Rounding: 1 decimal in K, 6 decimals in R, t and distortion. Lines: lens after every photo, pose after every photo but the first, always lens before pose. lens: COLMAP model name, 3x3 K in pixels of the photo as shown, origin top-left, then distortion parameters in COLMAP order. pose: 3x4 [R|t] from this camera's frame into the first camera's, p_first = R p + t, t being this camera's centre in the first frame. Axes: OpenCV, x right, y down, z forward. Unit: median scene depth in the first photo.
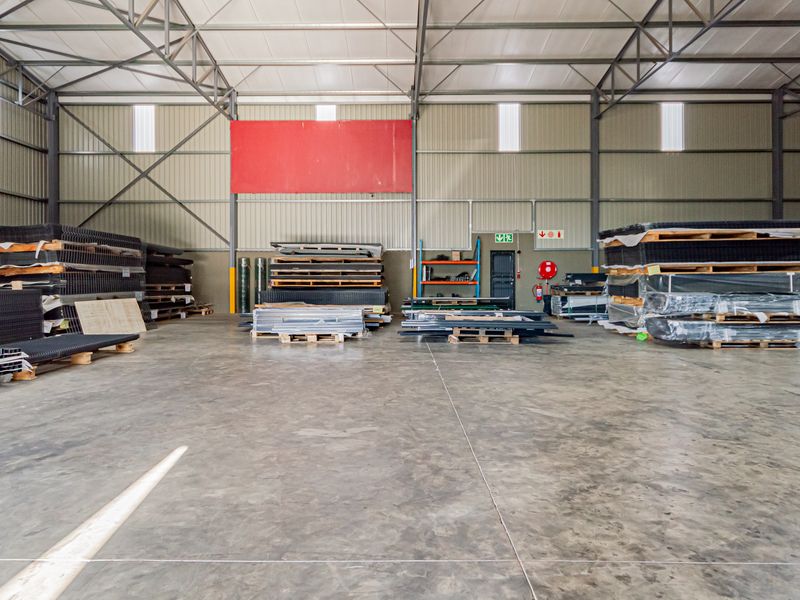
lens RADIAL K [[516.8, 0, 400.4], [0, 516.8, 281.7], [0, 0, 1]] dist [0.010698, -0.005682]
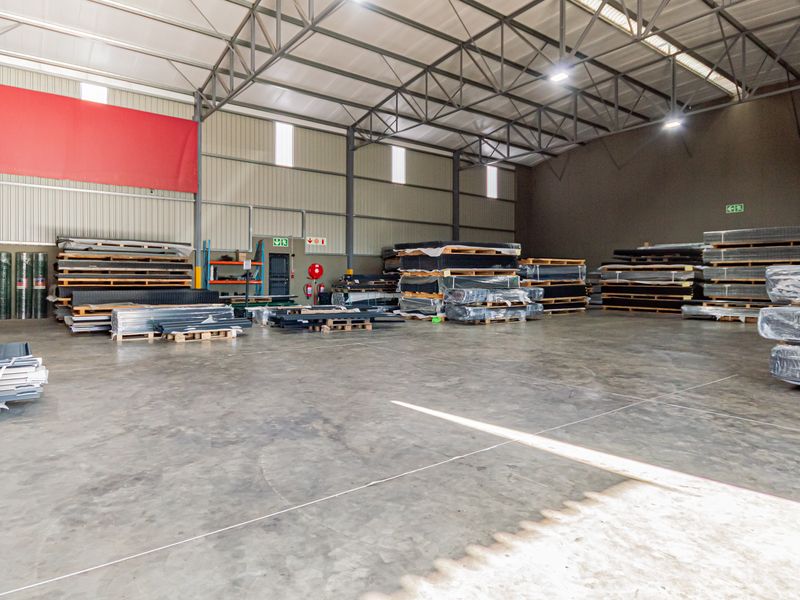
lens RADIAL K [[495.2, 0, 400.0], [0, 495.2, 281.5], [0, 0, 1]] dist [-0.005288, 0.001505]
pose [[0.790675, 0.001483, 0.612234, -0.256354], [-0.000728, 0.999999, -0.001482, 0.001686], [-0.612235, 0.000726, 0.790675, -0.006390]]
